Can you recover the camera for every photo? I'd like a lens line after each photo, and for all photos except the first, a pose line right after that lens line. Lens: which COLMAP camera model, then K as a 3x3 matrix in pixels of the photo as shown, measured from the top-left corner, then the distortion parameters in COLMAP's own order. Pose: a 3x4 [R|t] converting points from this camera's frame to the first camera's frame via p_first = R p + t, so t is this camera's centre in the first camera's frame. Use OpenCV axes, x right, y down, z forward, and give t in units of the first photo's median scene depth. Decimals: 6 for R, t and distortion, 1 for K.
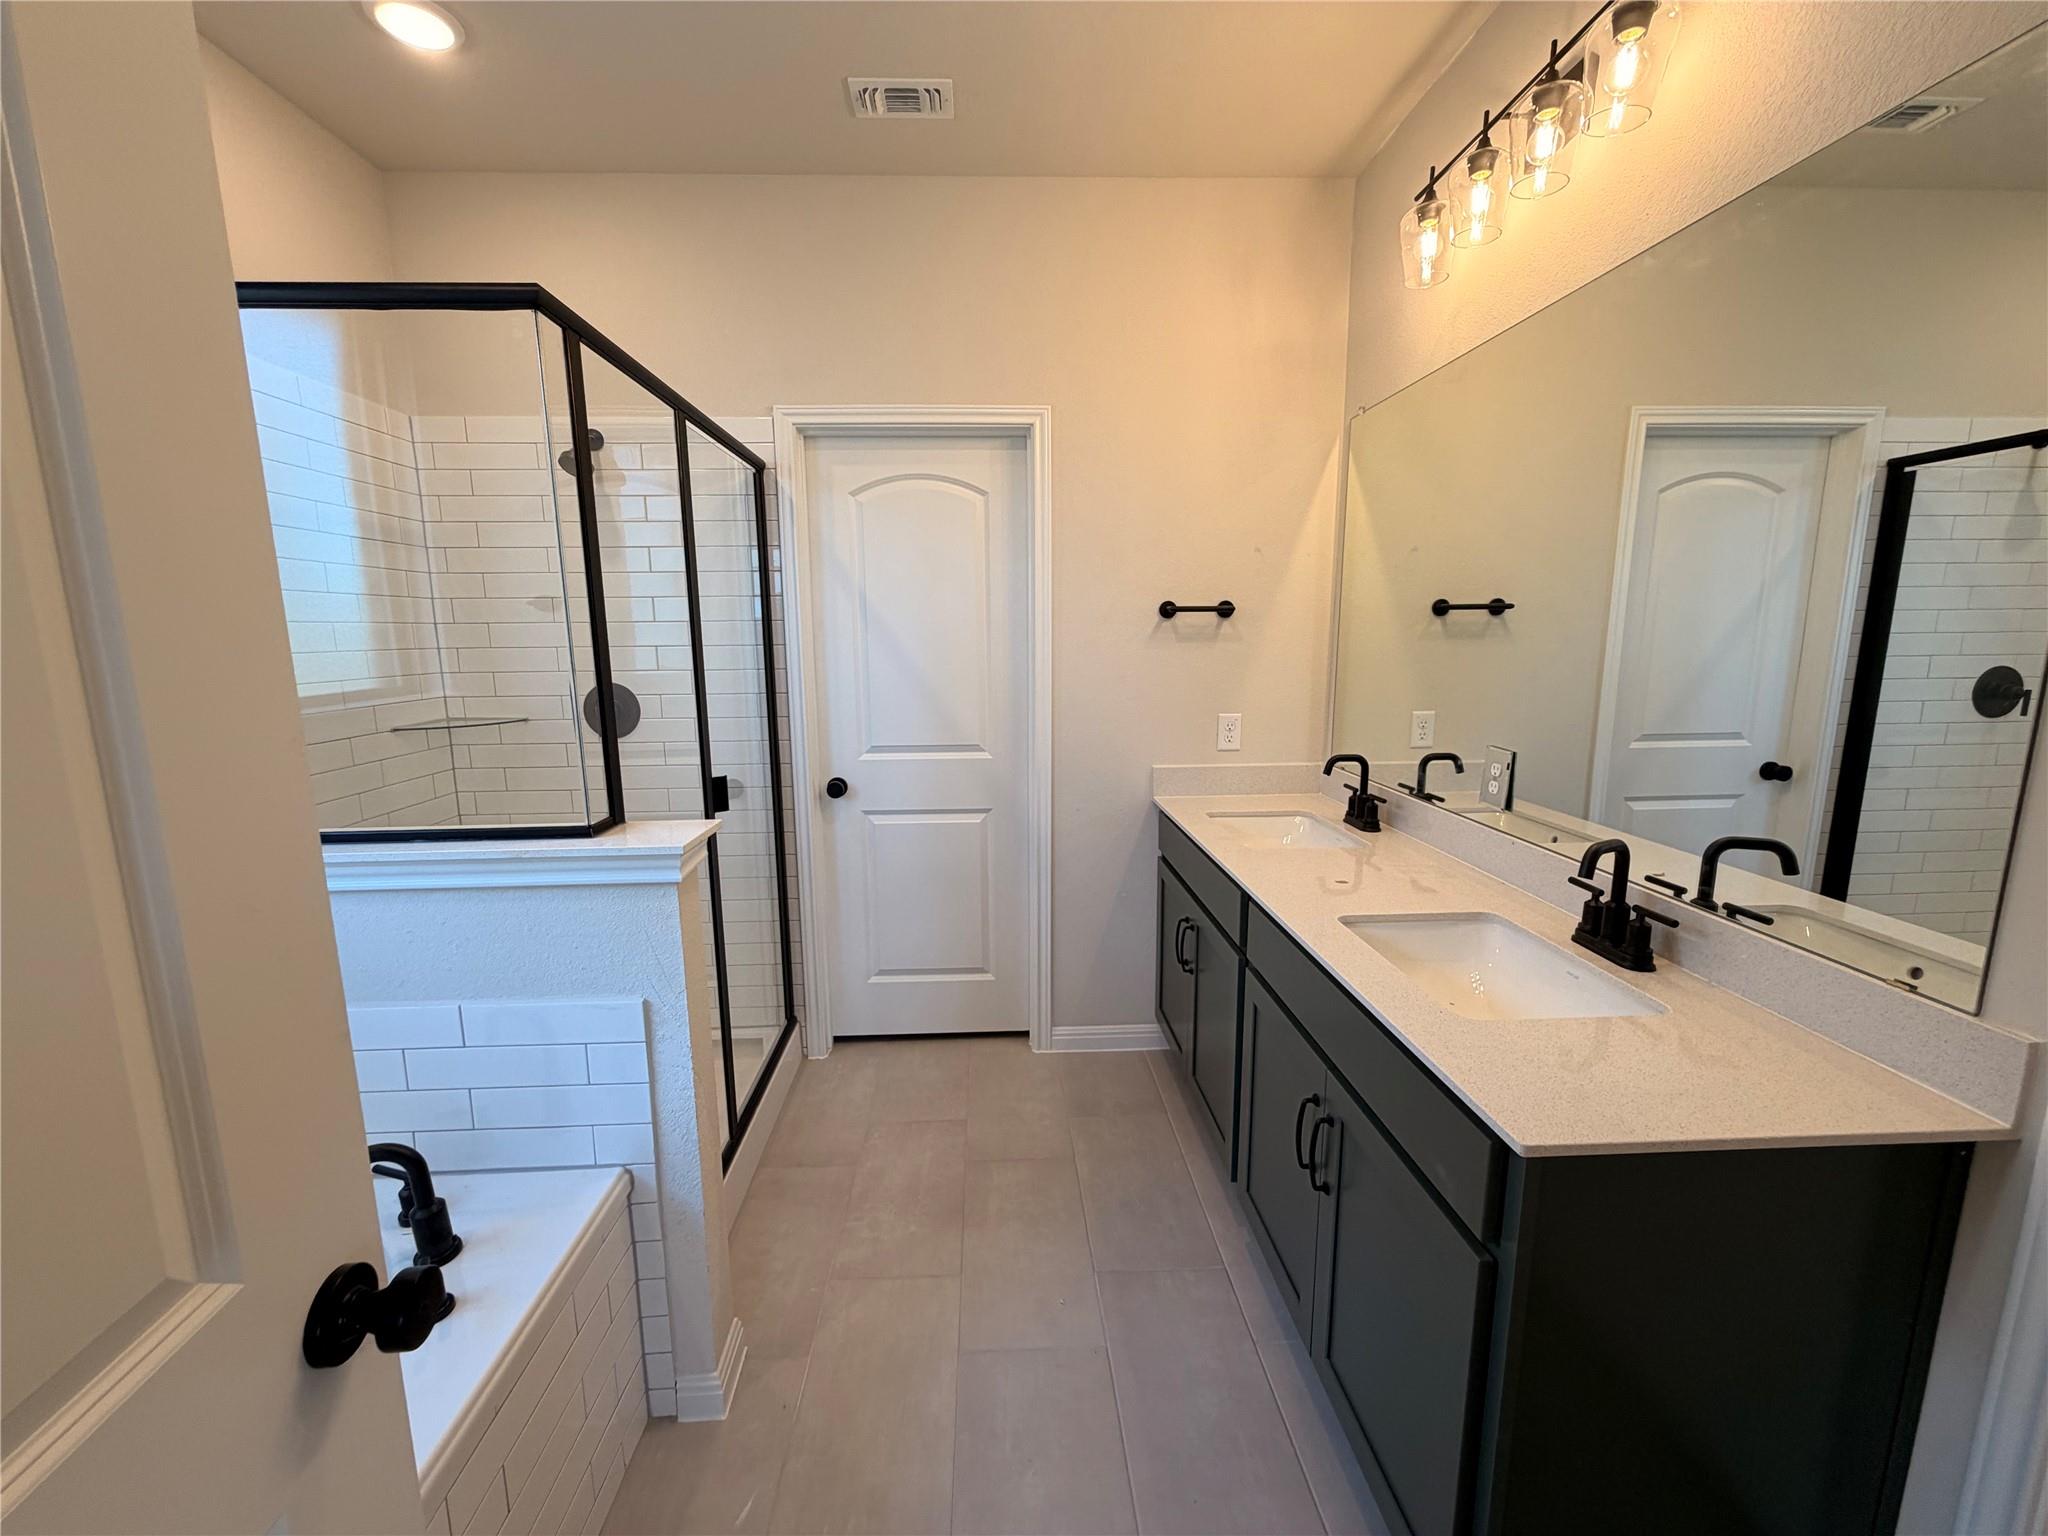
lens RADIAL K [[820.1, 0, 1015.9], [0, 820.1, 768.0], [0, 0, 1]] dist [-0.000426, 0.000538]
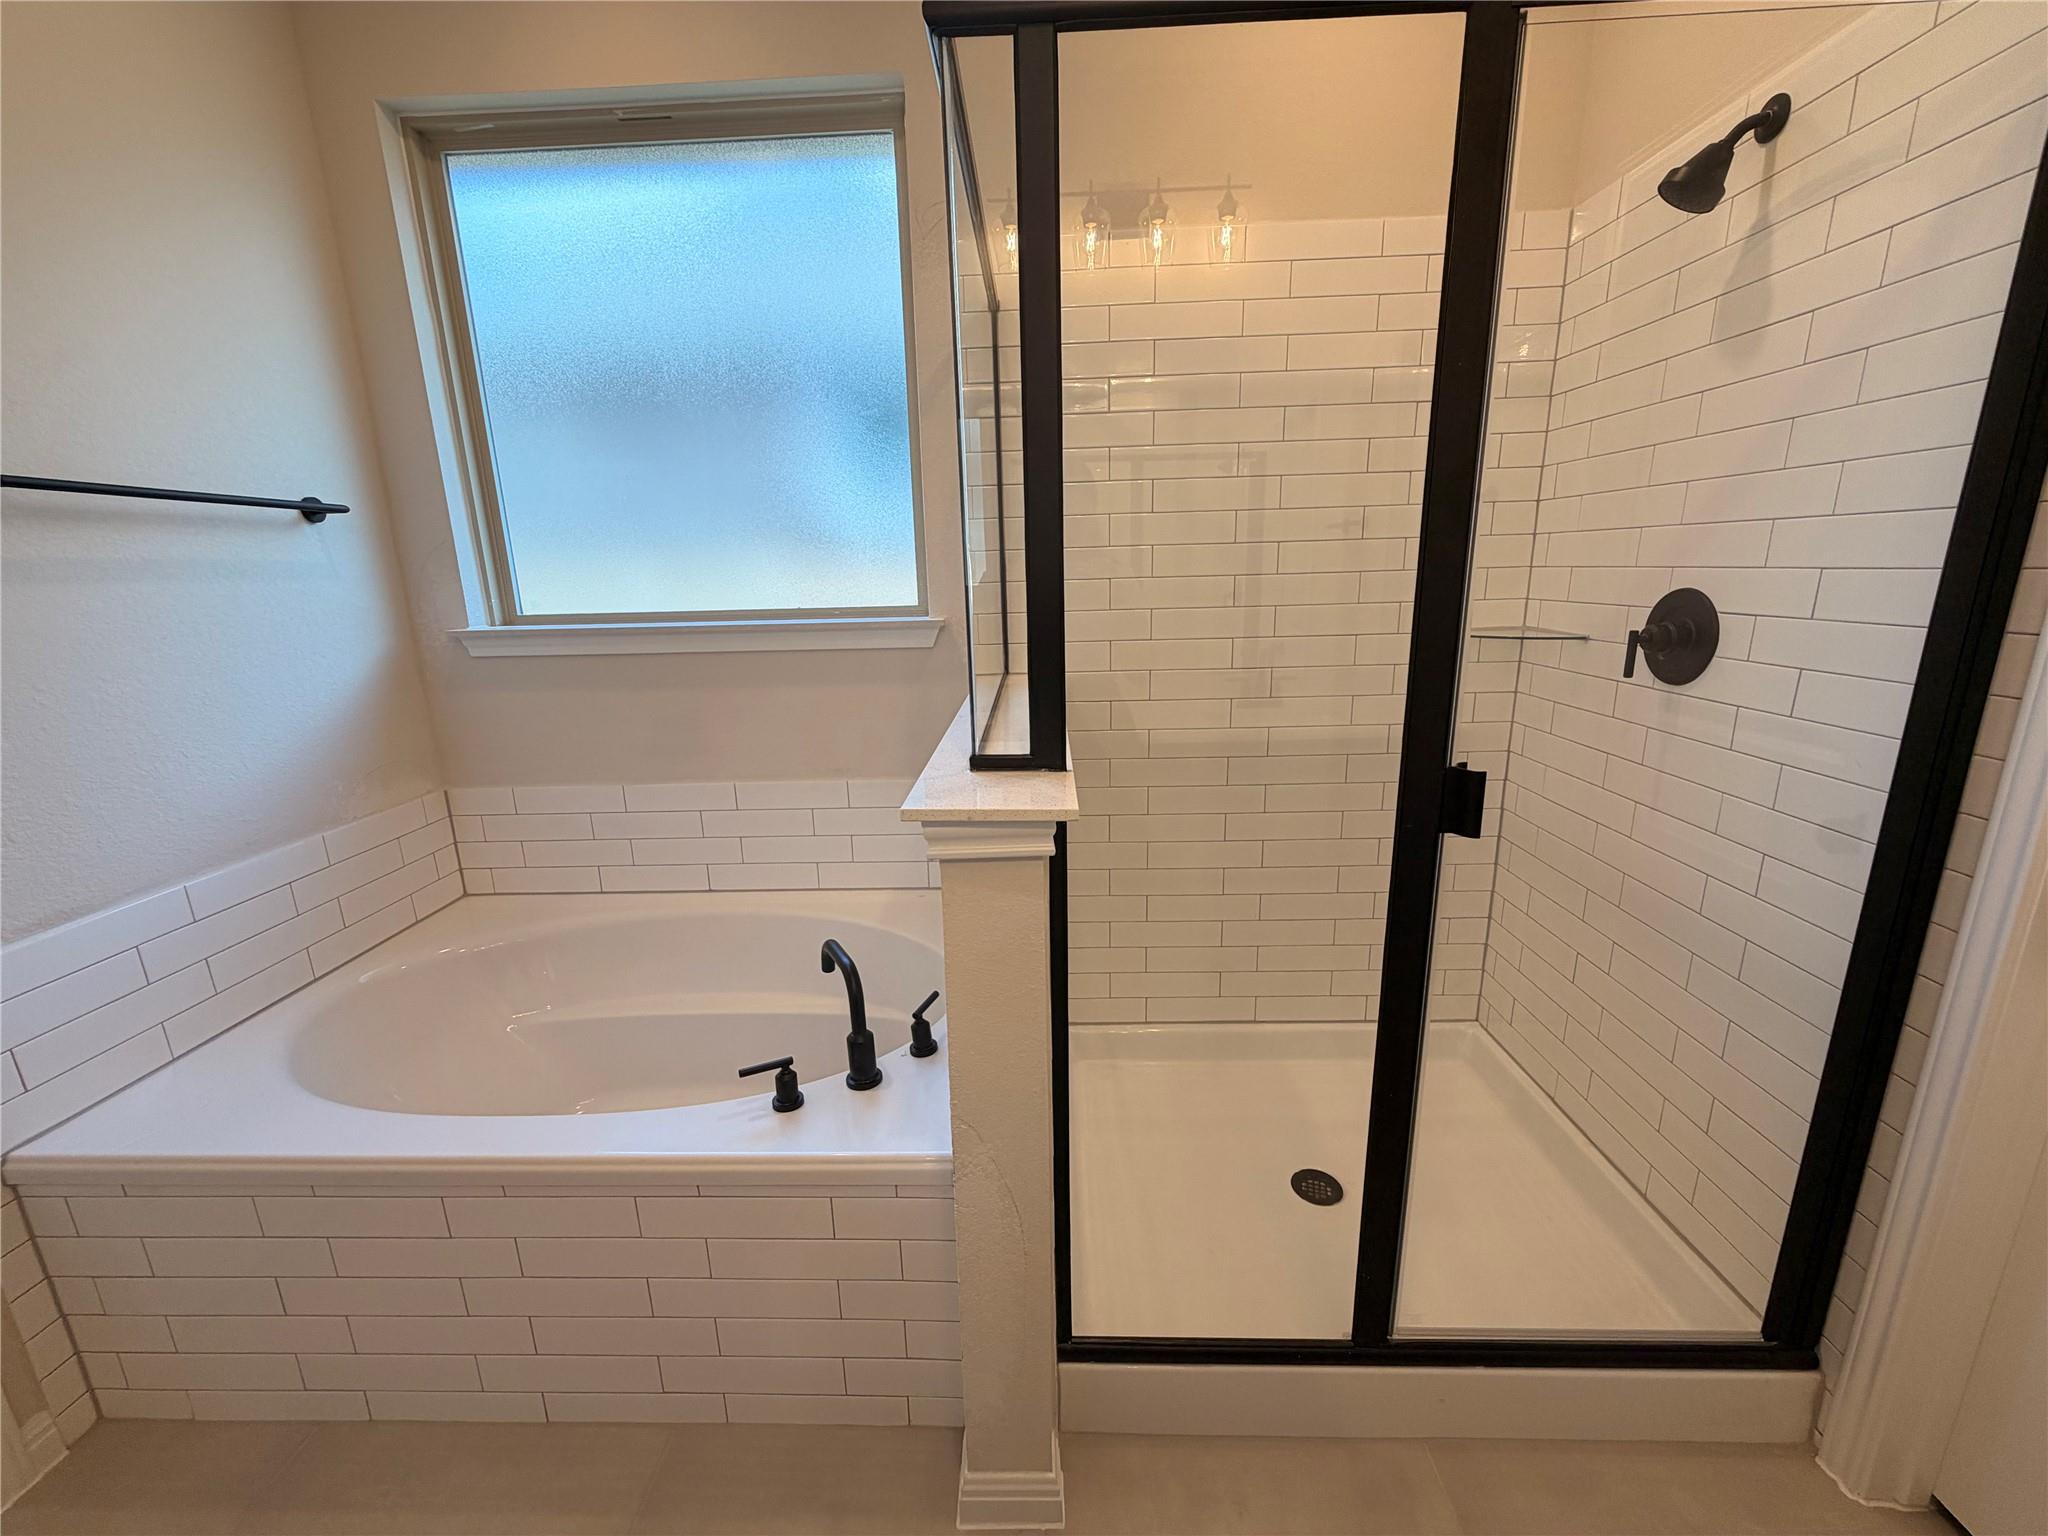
lens RADIAL K [[820.1, 0, 1015.9], [0, 820.1, 768.0], [0, 0, 1]] dist [-0.000426, 0.000538]
pose [[-0.079333, 0.250495, -0.964862, 0.227451], [-0.140816, 0.955391, 0.259614, -0.116646], [0.986852, 0.156464, -0.040520, 1.009428]]
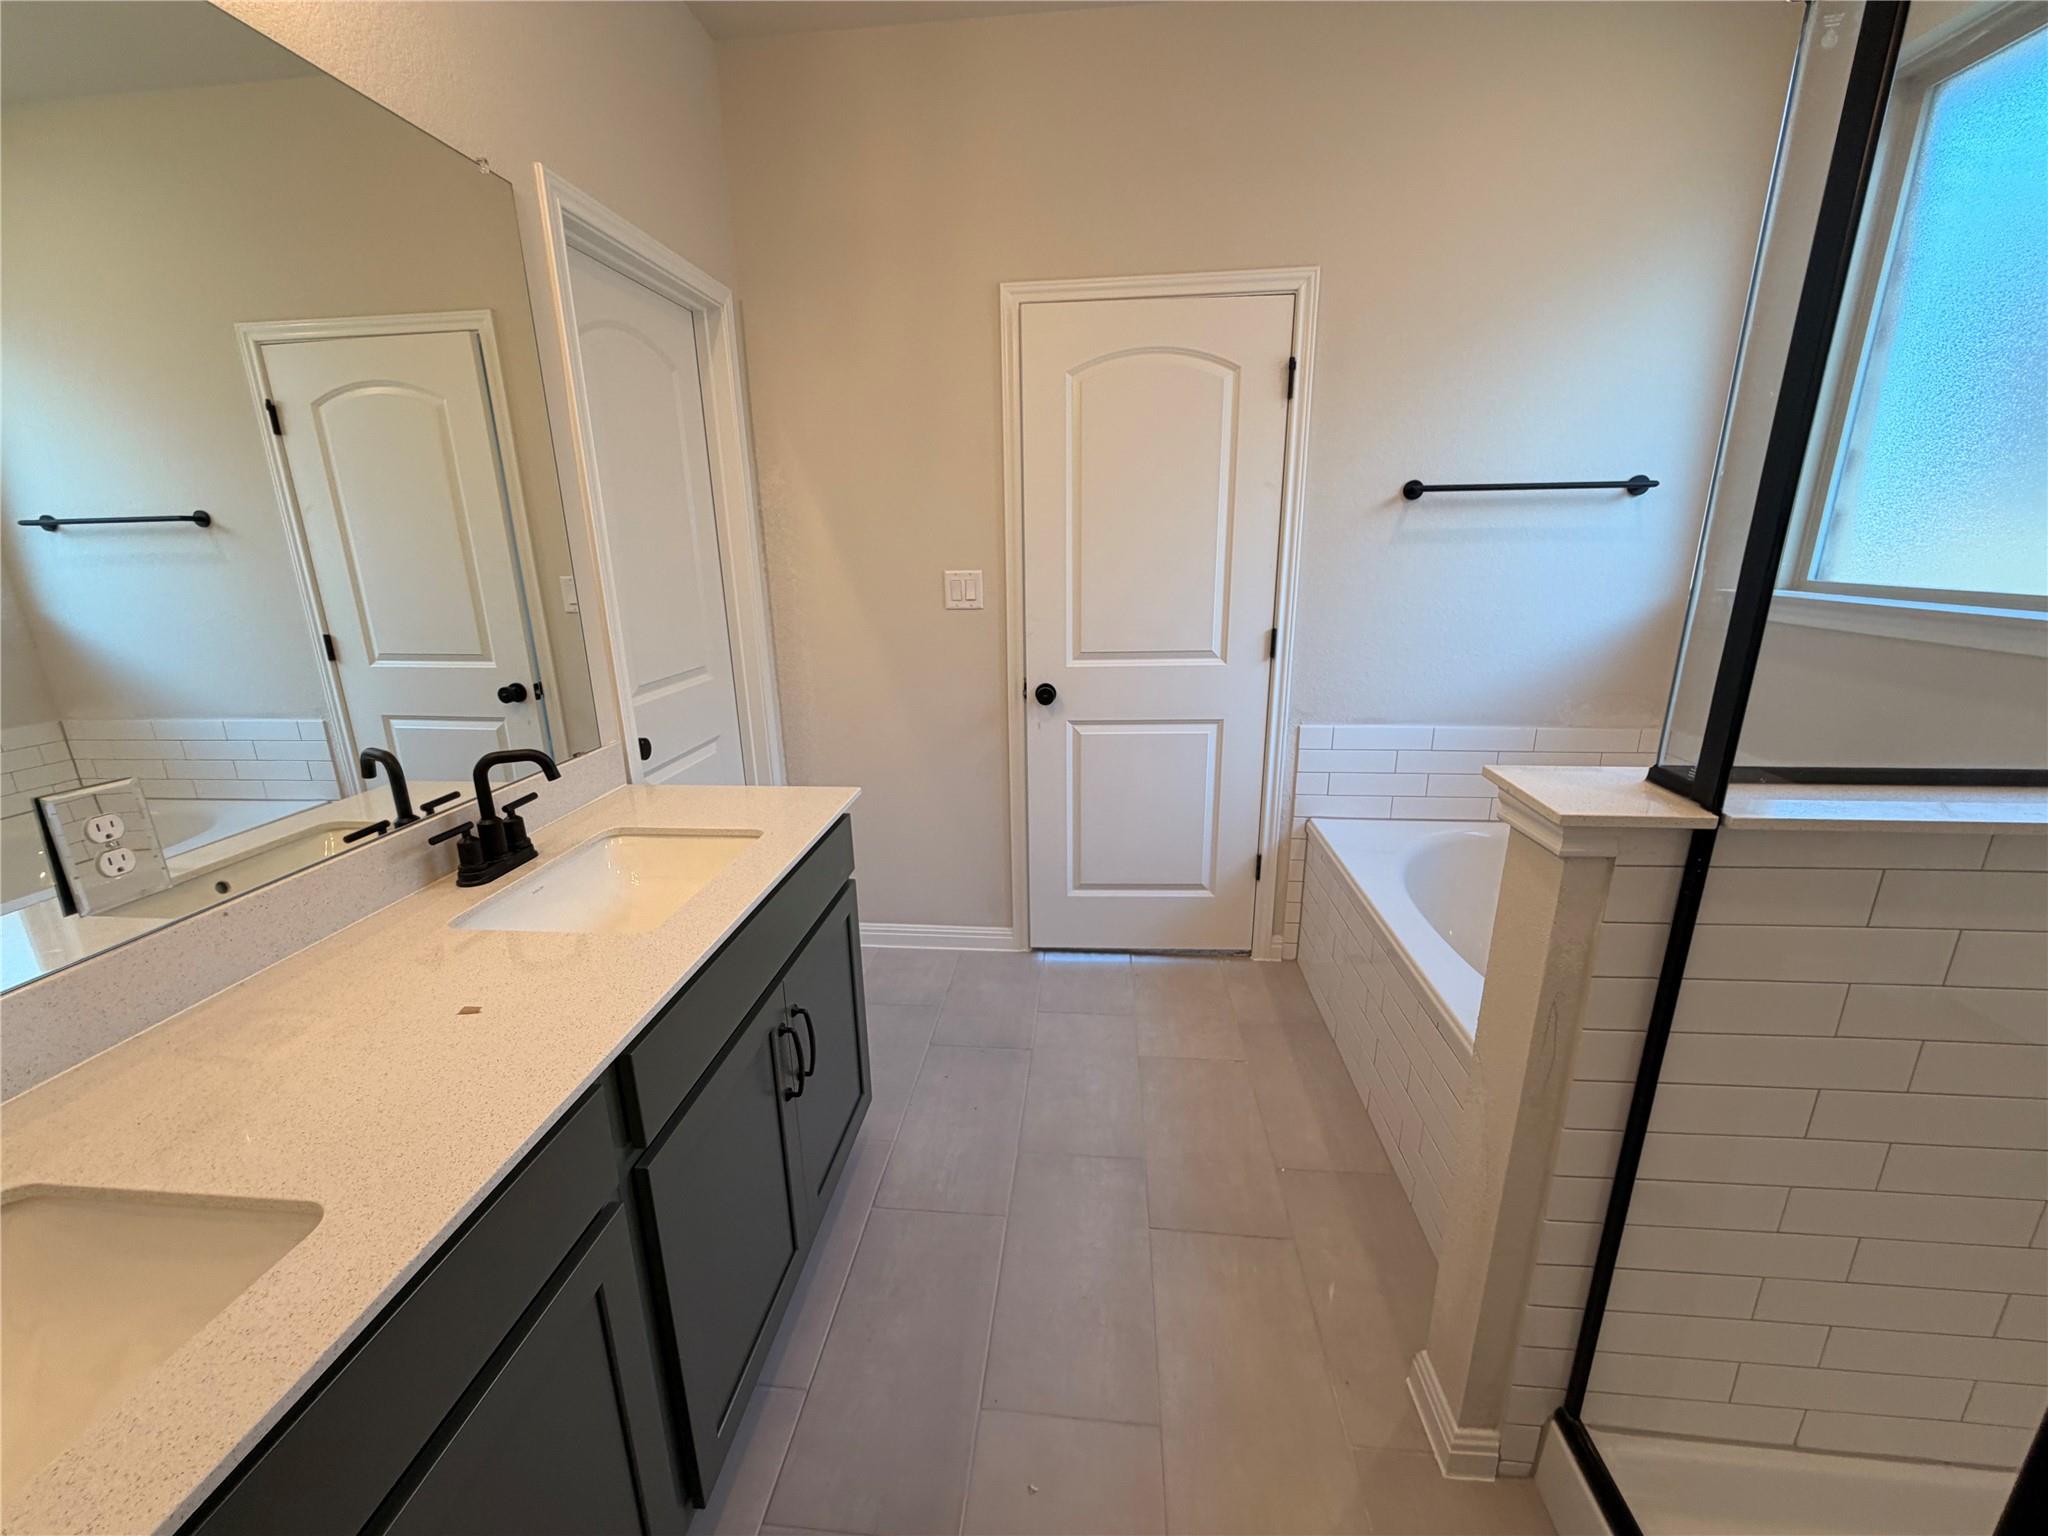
lens RADIAL K [[820.1, 0, 1015.9], [0, 820.1, 768.0], [0, 0, 1]] dist [-0.000426, 0.000538]
pose [[-0.988421, -0.011036, 0.151336, -0.048731], [0.054786, 0.904118, 0.423755, -0.261699], [-0.141502, 0.427140, -0.893045, 1.660593]]
